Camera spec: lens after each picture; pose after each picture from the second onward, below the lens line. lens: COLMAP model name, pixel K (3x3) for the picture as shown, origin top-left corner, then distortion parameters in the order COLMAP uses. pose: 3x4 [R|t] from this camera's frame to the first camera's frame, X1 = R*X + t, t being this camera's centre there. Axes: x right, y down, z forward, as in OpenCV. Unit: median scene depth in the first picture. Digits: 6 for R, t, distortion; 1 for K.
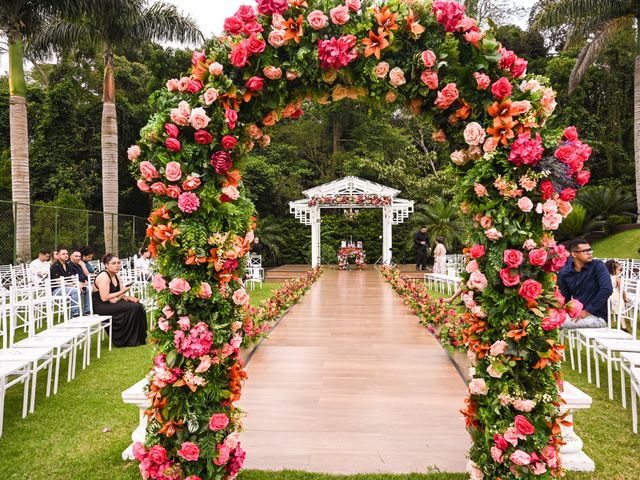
lens RADIAL K [[542.4, 0, 317.3], [0, 542.4, 241.0], [0, 0, 1]] dist [-0.033486, 0.059339]
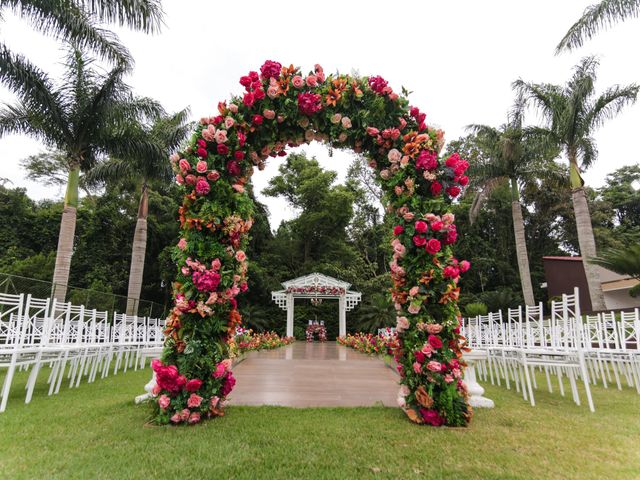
lens RADIAL K [[394.1, 0, 314.0], [0, 394.1, 249.3], [0, 0, 1]] dist [0.128692, 0.000001]
pose [[0.998185, 0.030214, 0.052096, 0.000480], [-0.017614, 0.973685, -0.227218, 0.330494], [-0.057591, 0.225888, 0.972450, -0.066587]]
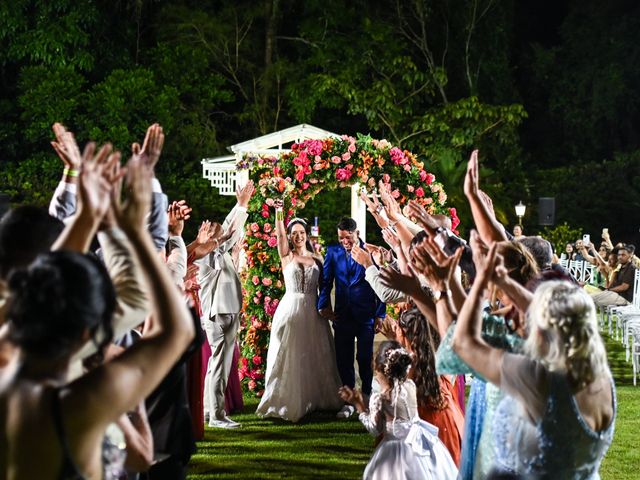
lens RADIAL K [[1467.5, 0, 320.0], [0, 1467.5, 237.8], [0, 0, 1]] dist [-0.138856, 0.000000]
pose [[0.994203, 0.014226, 0.106575, -0.637075], [-0.017830, 0.999298, 0.032936, -0.267989], [-0.106032, -0.034645, 0.993759, -4.502443]]
